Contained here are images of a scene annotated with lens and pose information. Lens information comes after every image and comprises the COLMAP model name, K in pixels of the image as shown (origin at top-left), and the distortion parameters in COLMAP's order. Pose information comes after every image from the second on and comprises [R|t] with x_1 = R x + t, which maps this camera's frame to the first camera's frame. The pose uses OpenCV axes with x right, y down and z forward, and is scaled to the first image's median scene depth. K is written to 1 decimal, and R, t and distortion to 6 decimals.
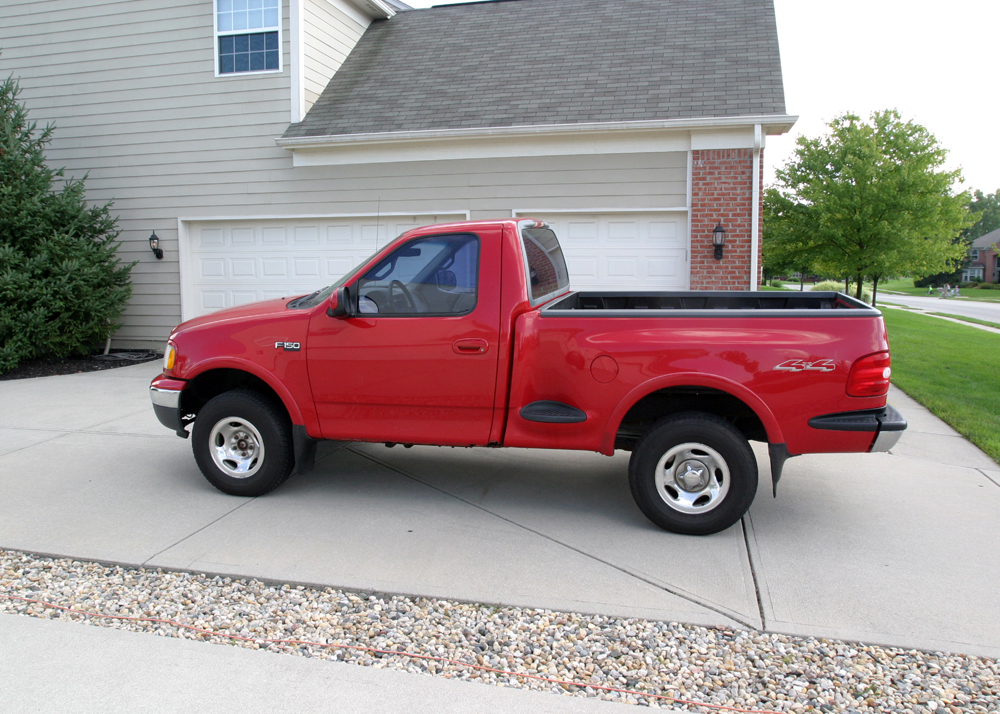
lens RADIAL K [[787.6, 0, 500.4], [0, 787.6, 350.3], [0, 0, 1]] dist [-0.094726, 0.056871]
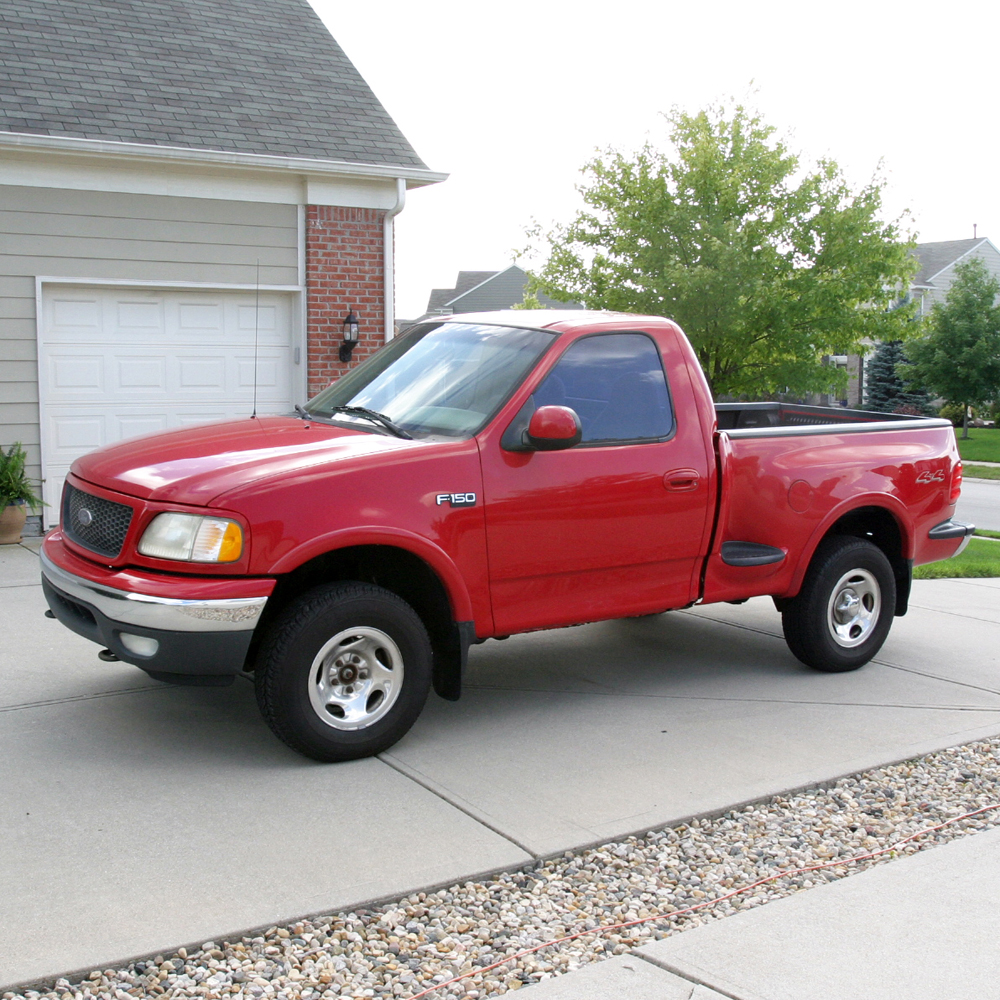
lens RADIAL K [[1230.6, 0, 501.2], [0, 1230.6, 505.5], [0, 0, 1]] dist [-0.074857, 0.000000]
pose [[0.688505, -0.074428, 0.721403, -0.443773], [0.071199, 0.996852, 0.034894, -0.014985], [-0.721728, 0.027338, 0.691636, 0.129648]]
